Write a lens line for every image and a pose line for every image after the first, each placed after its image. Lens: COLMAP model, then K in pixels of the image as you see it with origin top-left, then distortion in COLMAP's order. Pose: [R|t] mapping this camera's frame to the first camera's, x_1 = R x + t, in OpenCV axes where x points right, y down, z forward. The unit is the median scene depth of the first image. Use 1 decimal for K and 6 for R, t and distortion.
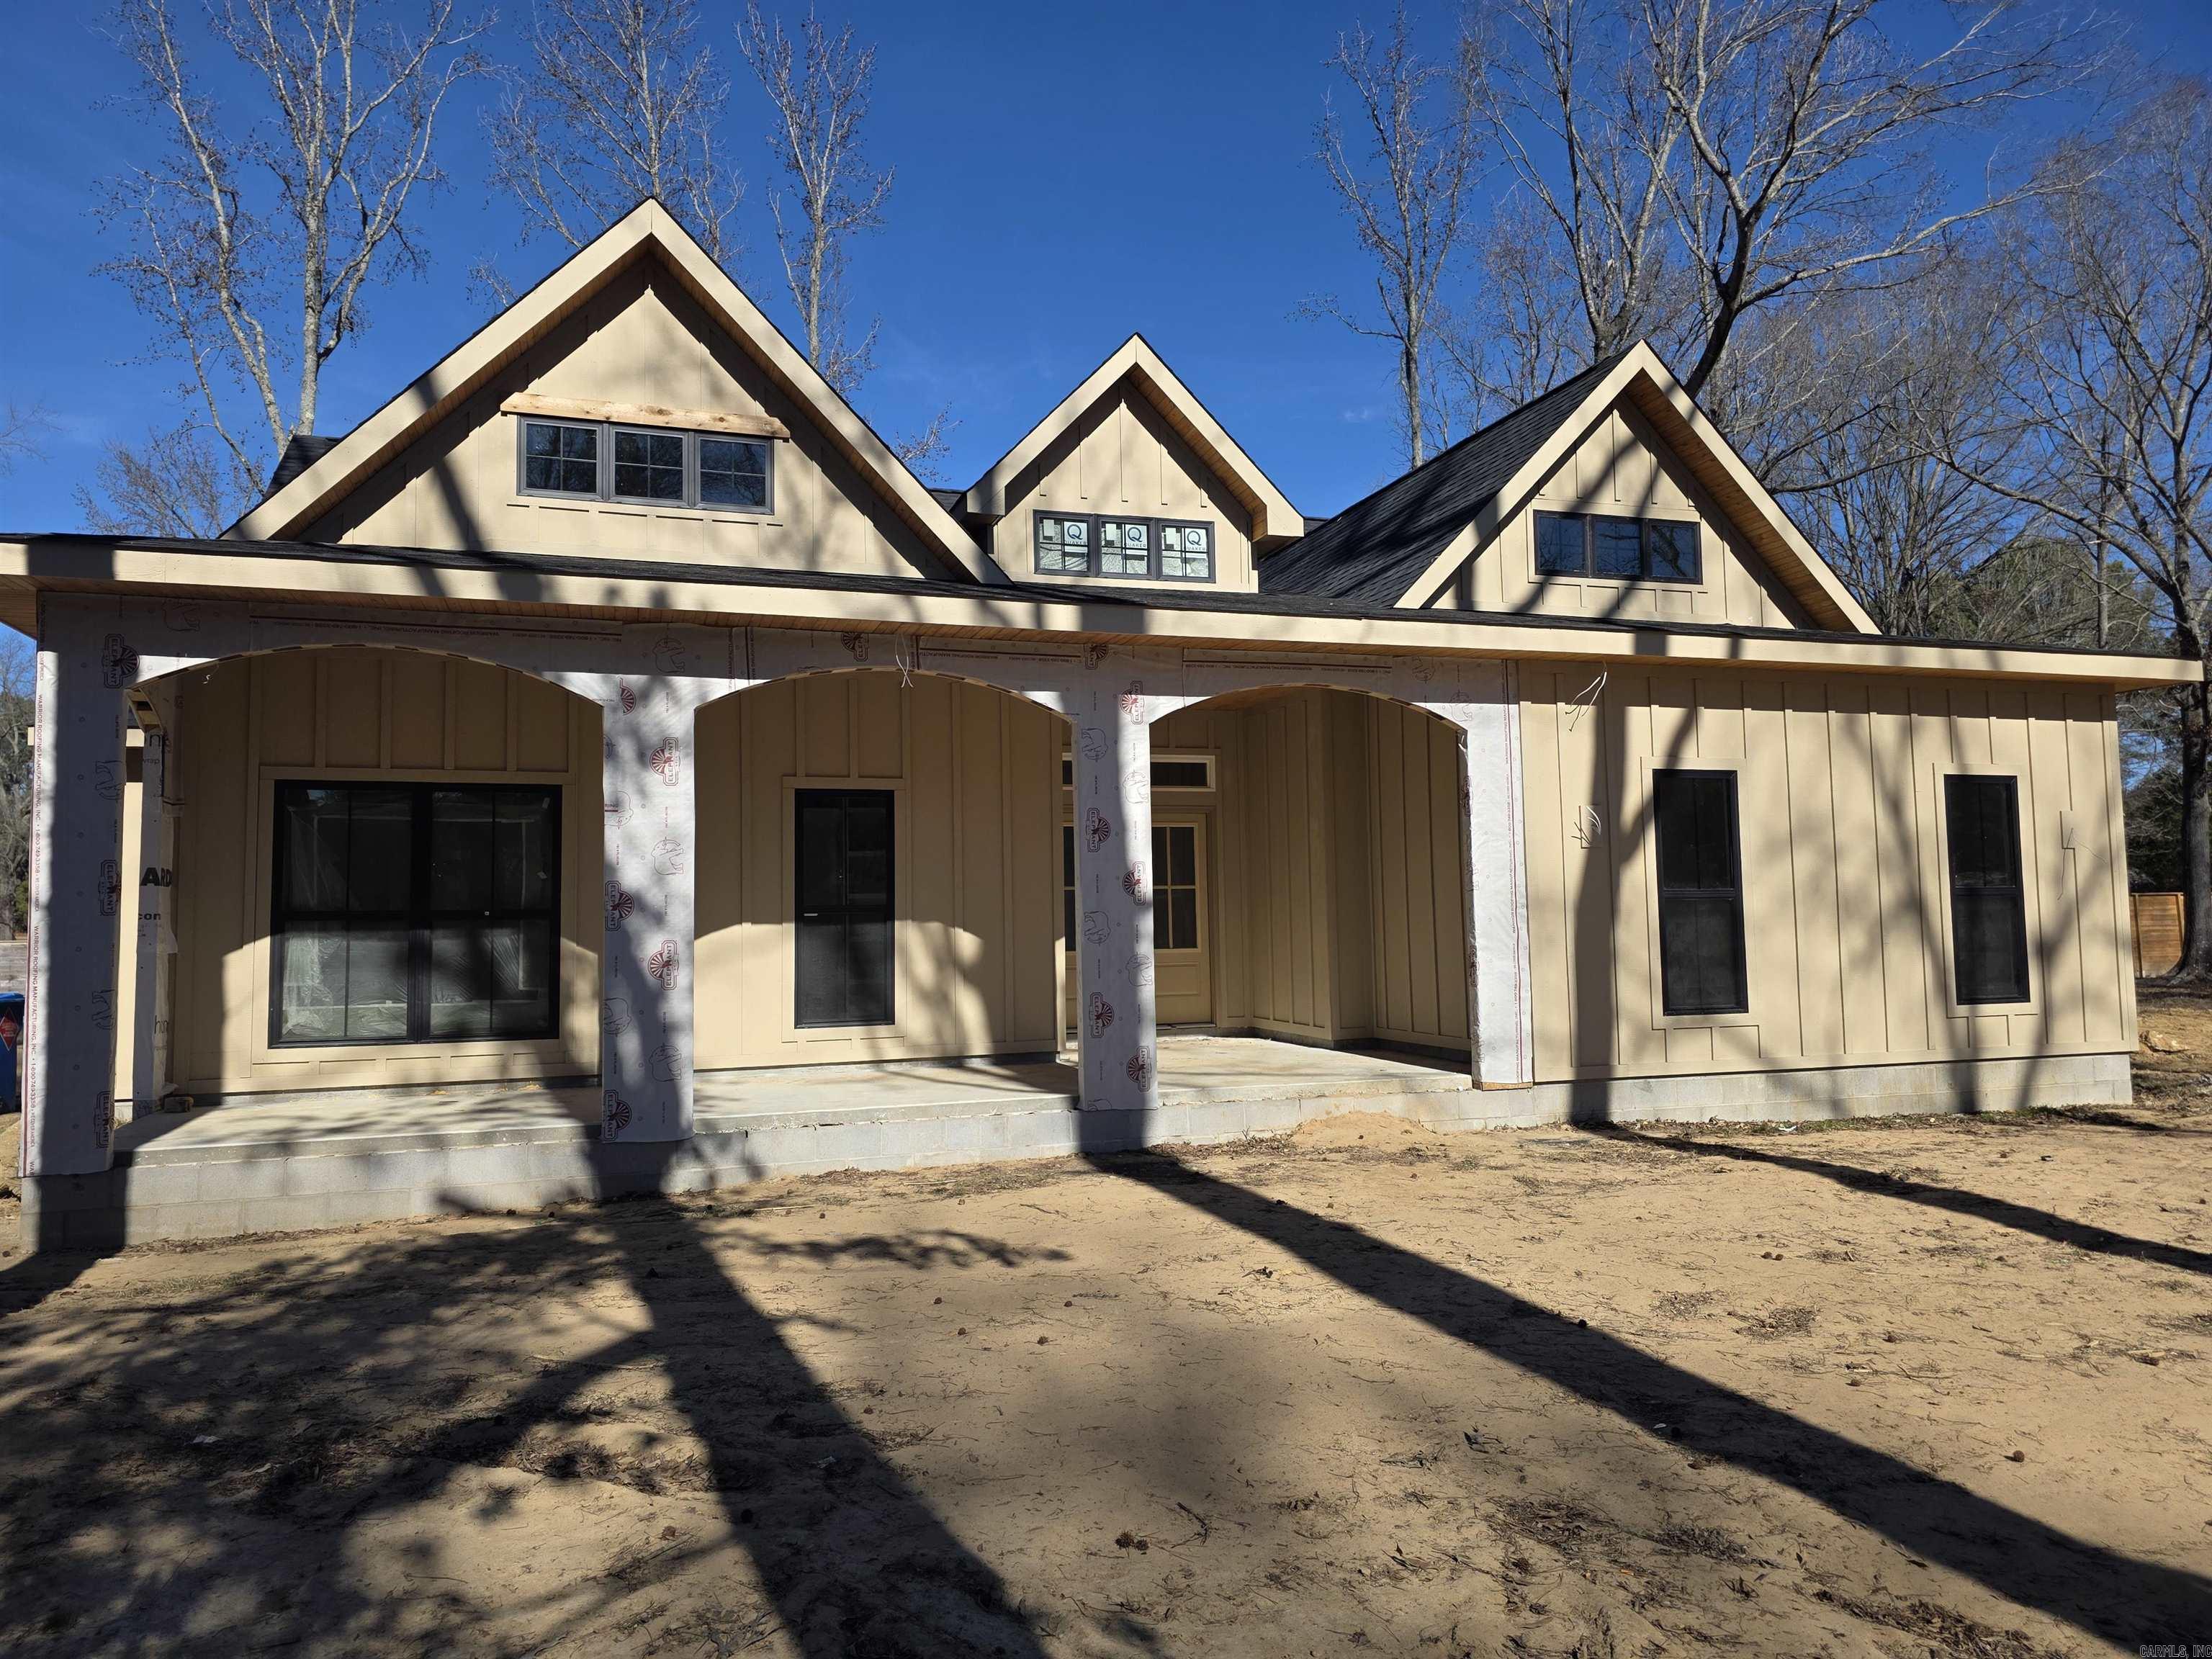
lens RADIAL K [[1487.5, 0, 1108.0], [0, 1487.5, 831.6], [0, 0, 1]] dist [0.053502, -0.010494]
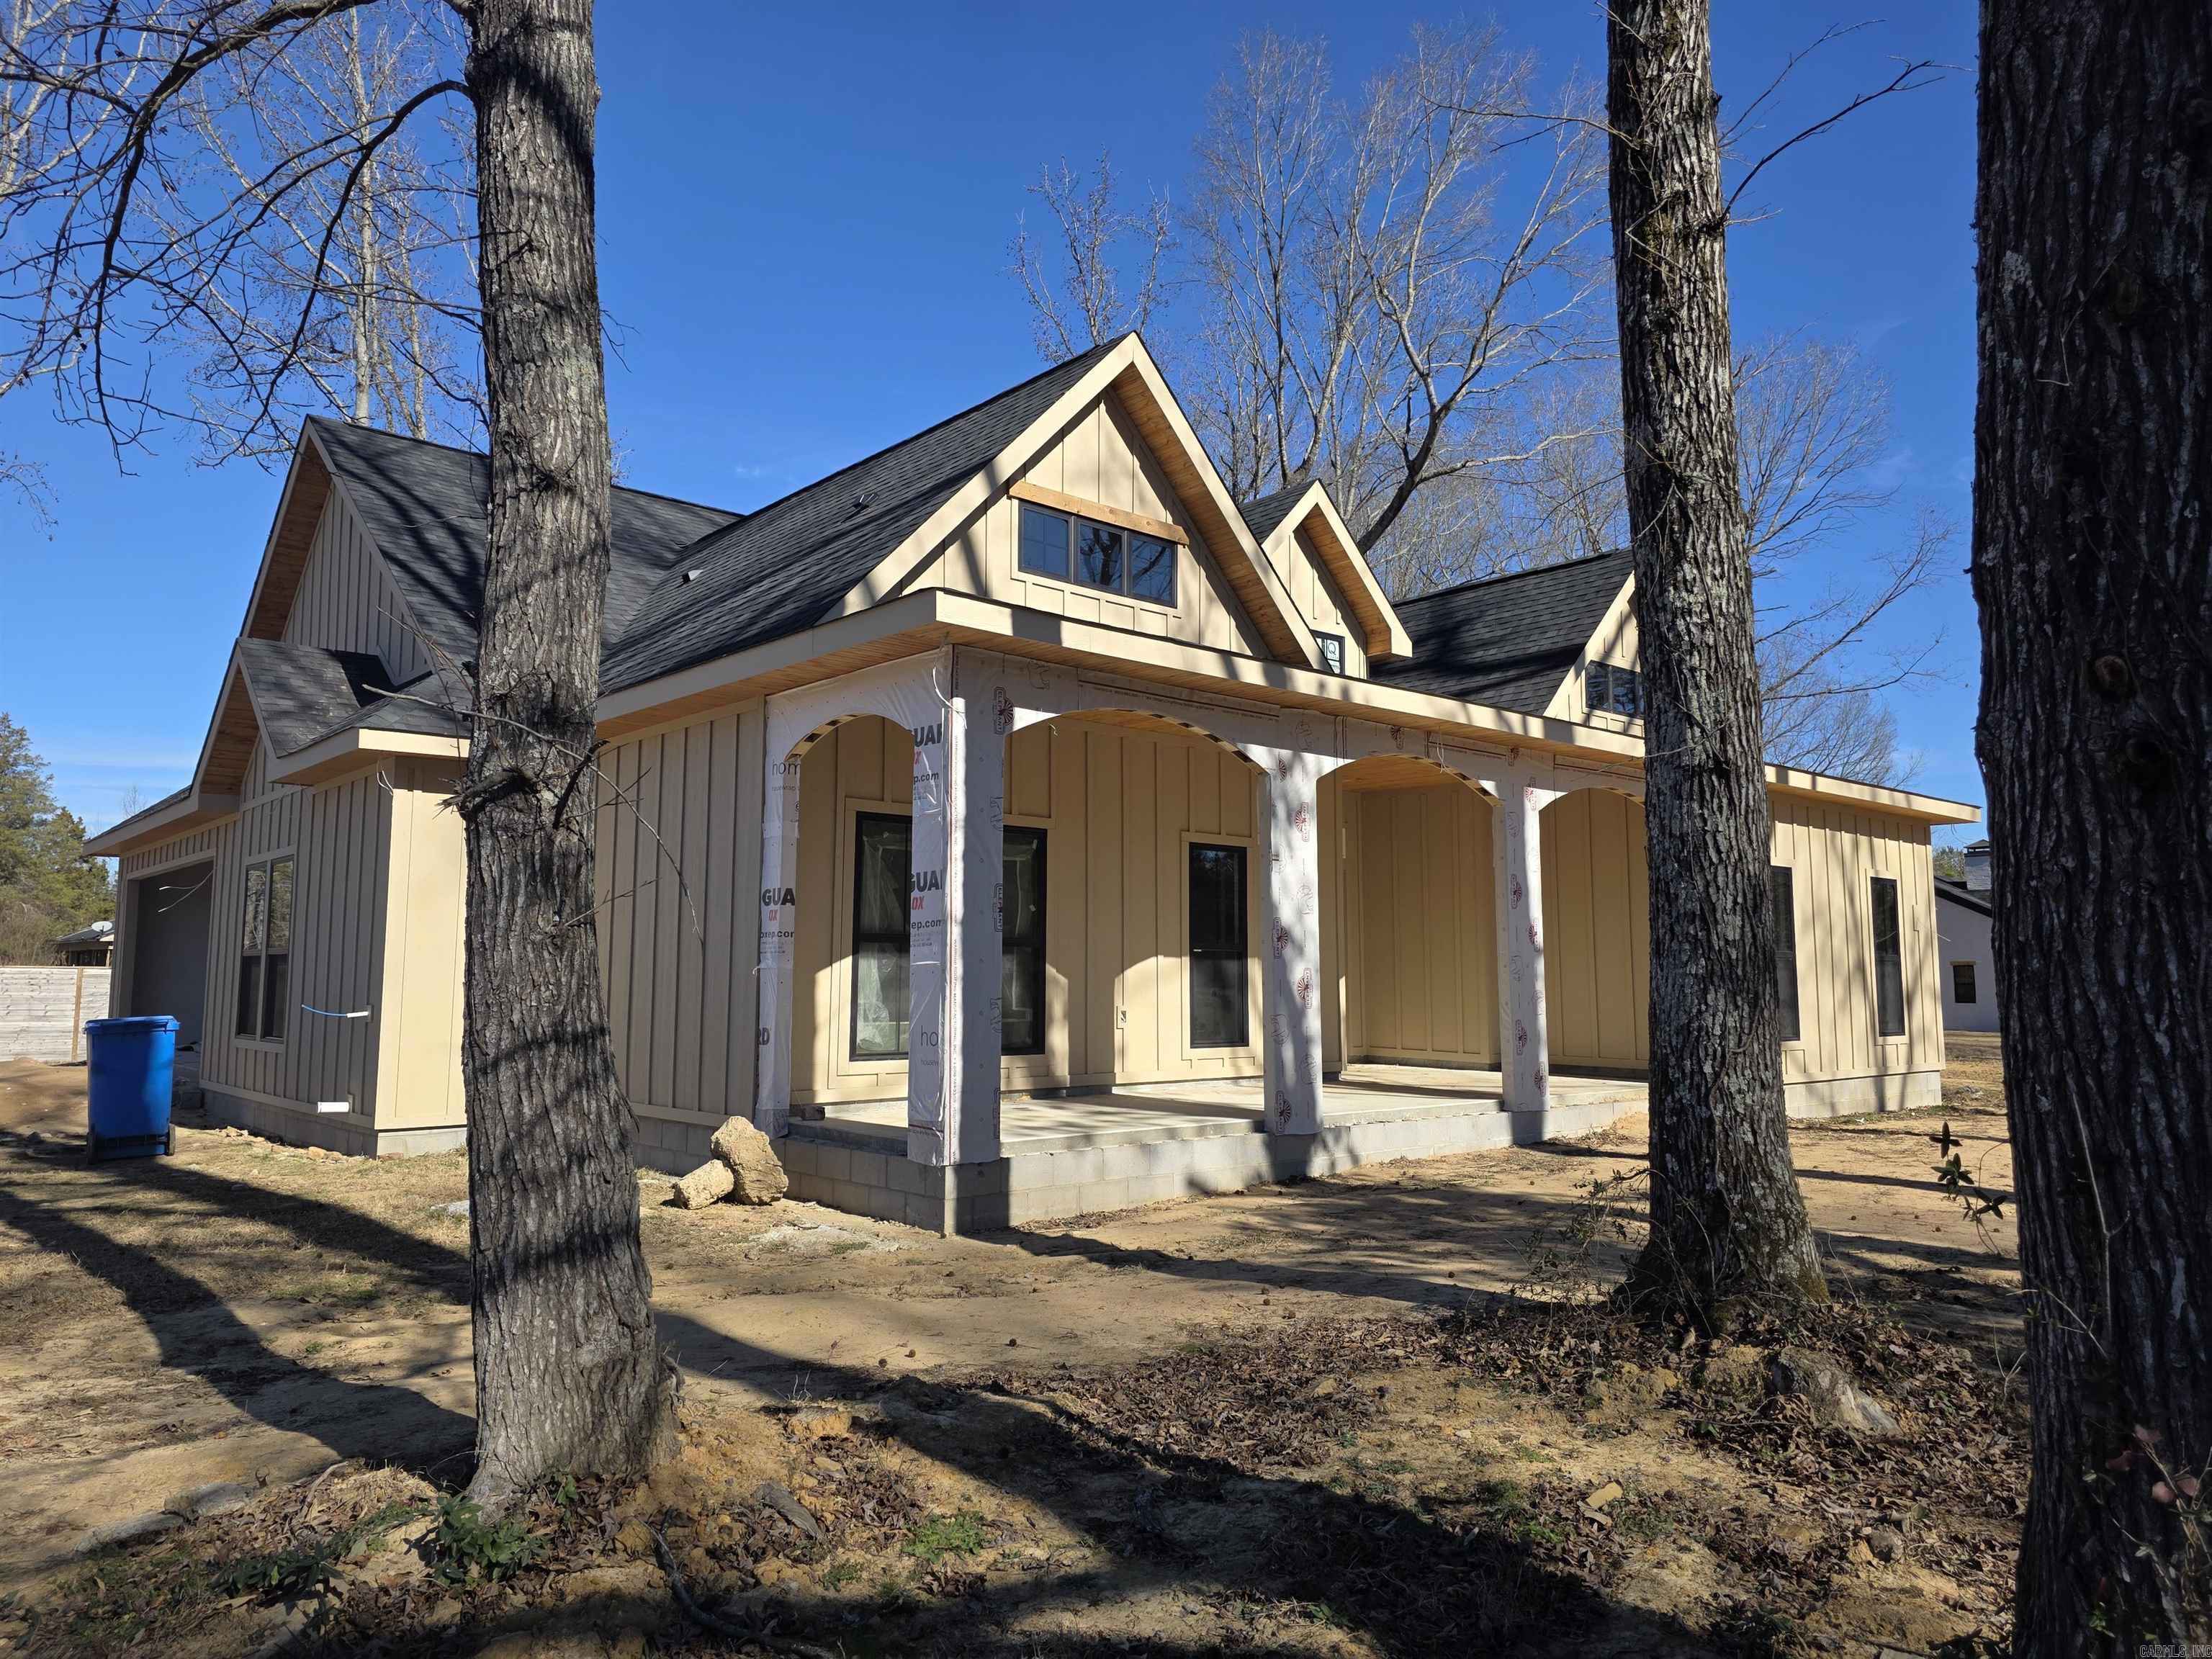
lens RADIAL K [[1487.5, 0, 1096.0], [0, 1487.5, 824.1], [0, 0, 1]] dist [0.053502, -0.010494]
pose [[0.921027, 0.060555, 0.384762, -0.800059], [-0.044360, 0.997721, -0.050837, 0.021389], [-0.386963, 0.029754, 0.921615, -0.049485]]
